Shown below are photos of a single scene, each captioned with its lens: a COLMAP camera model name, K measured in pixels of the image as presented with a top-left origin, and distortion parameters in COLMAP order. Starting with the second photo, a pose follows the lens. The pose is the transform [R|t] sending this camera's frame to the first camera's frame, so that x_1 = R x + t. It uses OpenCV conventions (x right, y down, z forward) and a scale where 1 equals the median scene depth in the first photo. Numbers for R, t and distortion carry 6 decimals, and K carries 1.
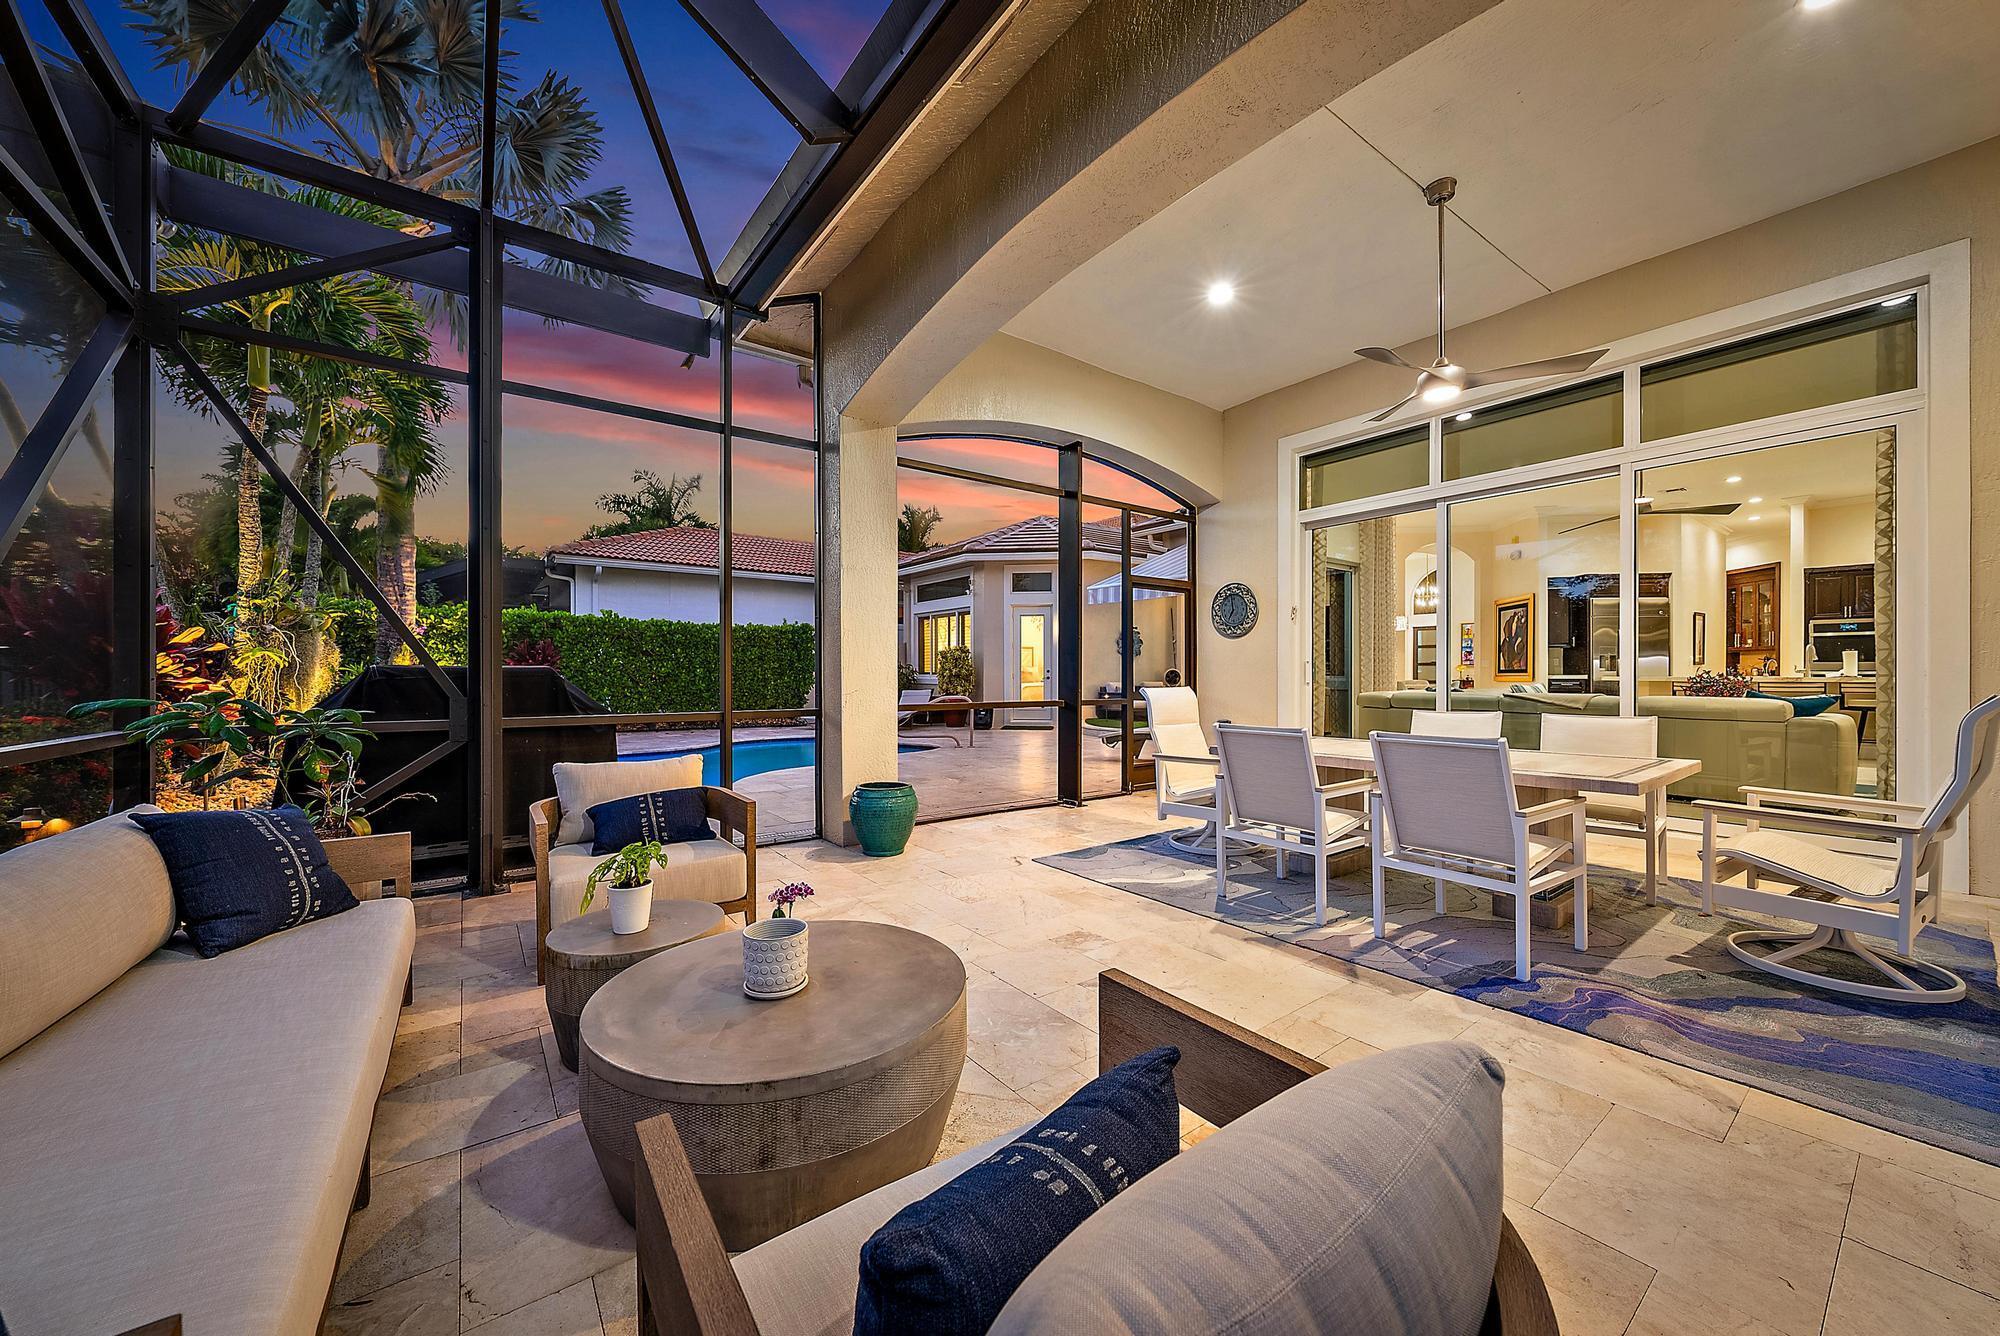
lens RADIAL K [[724.0, 0, 1003.7], [0, 724.0, 672.3], [0, 0, 1]] dist [0.000000, 0.000001]
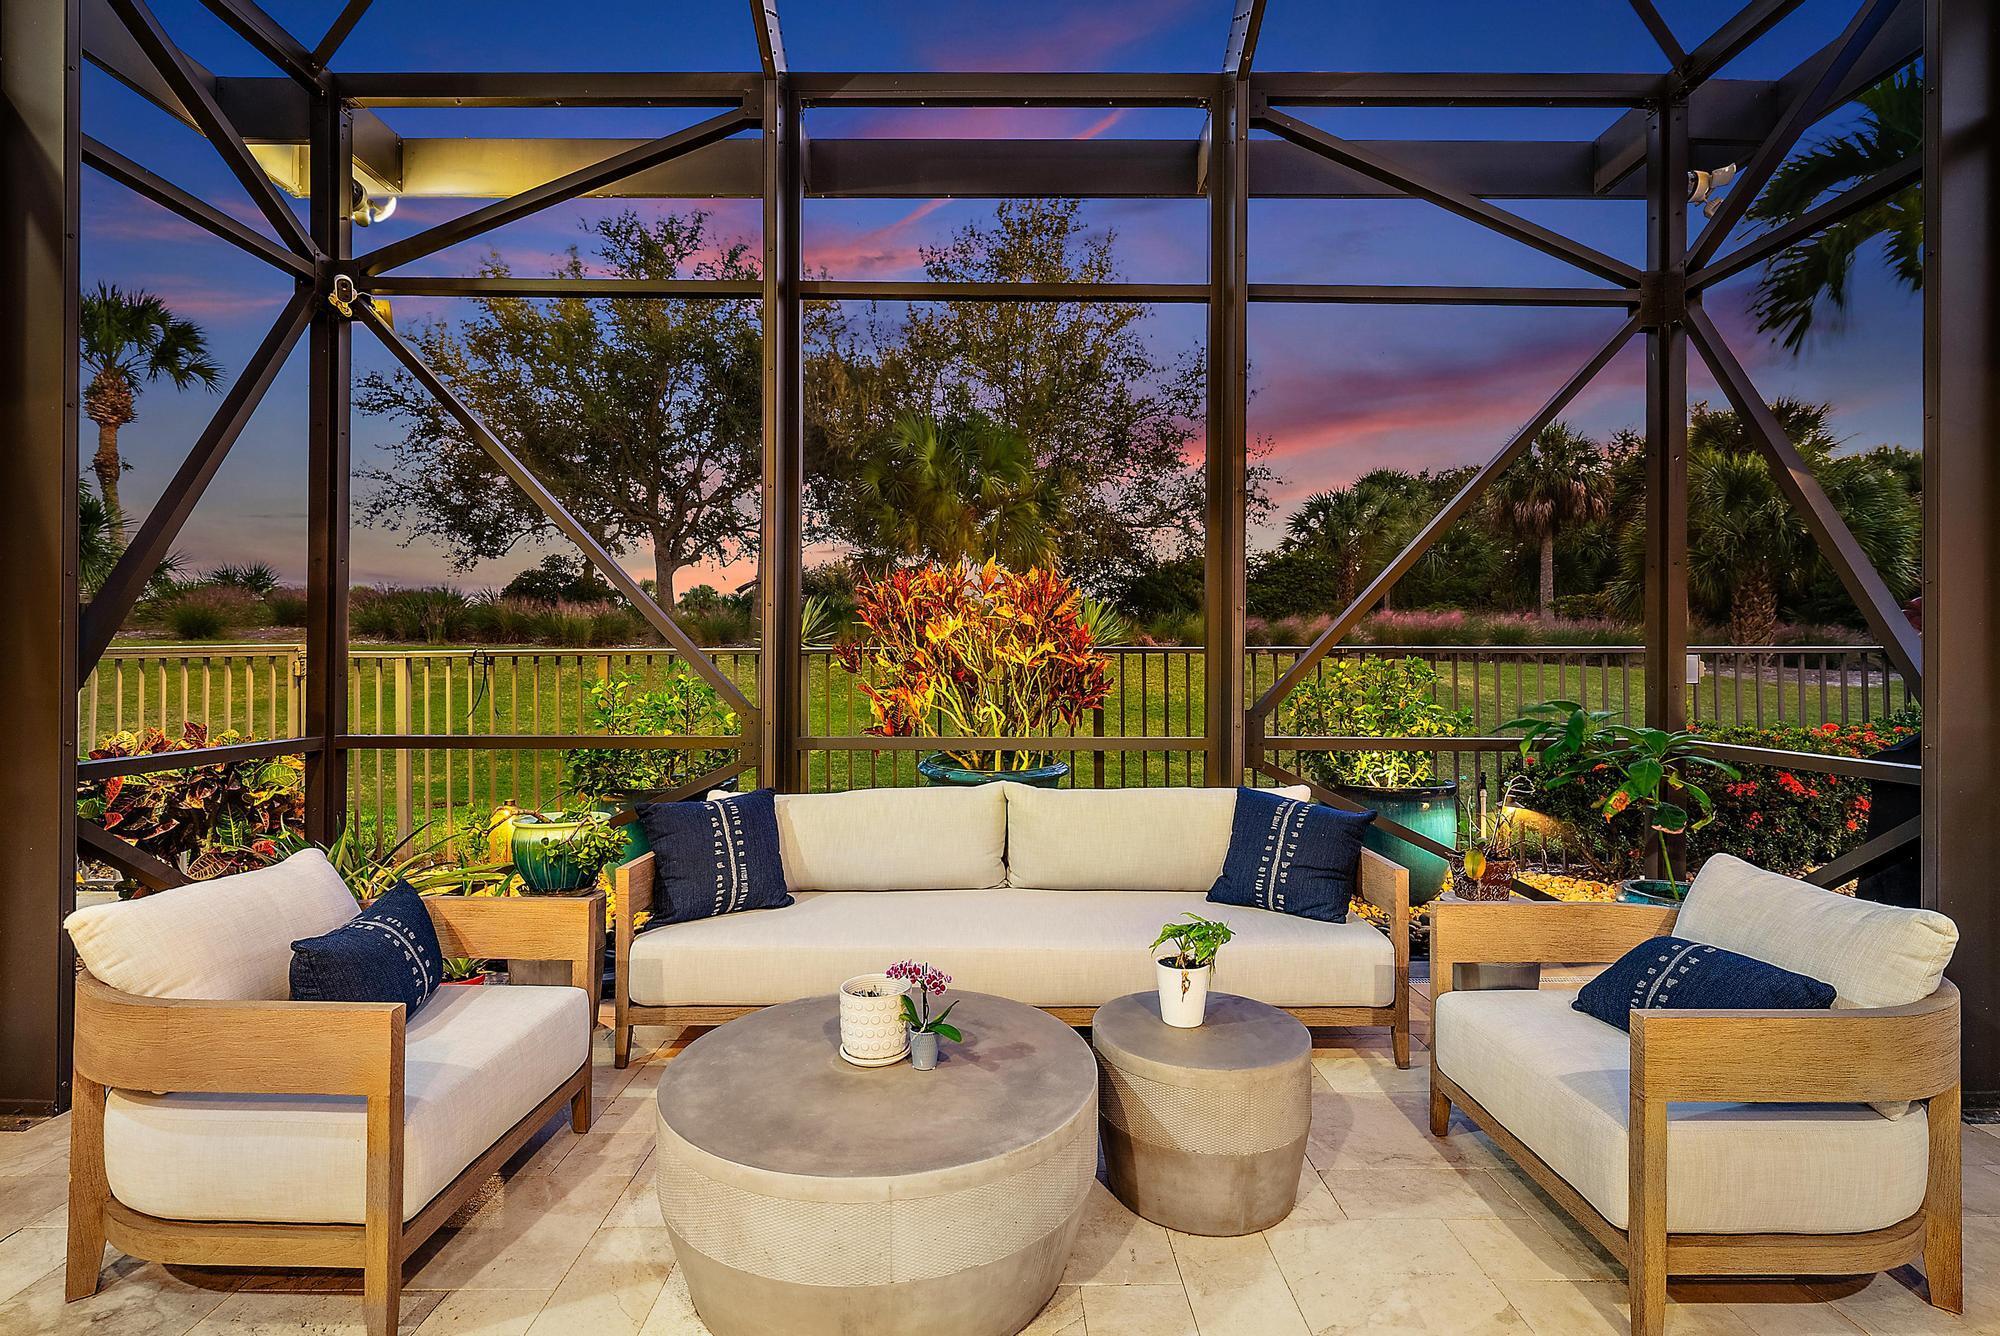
lens RADIAL K [[944.4, 0, 996.7], [0, 944.4, 665.9], [0, 0, 1]] dist [-0.000195, -0.000013]
pose [[-0.592791, -0.000874, -0.805356, 0.440467], [0.001492, 0.999997, -0.002184, -0.020708], [0.805355, -0.002496, -0.592788, 1.550244]]
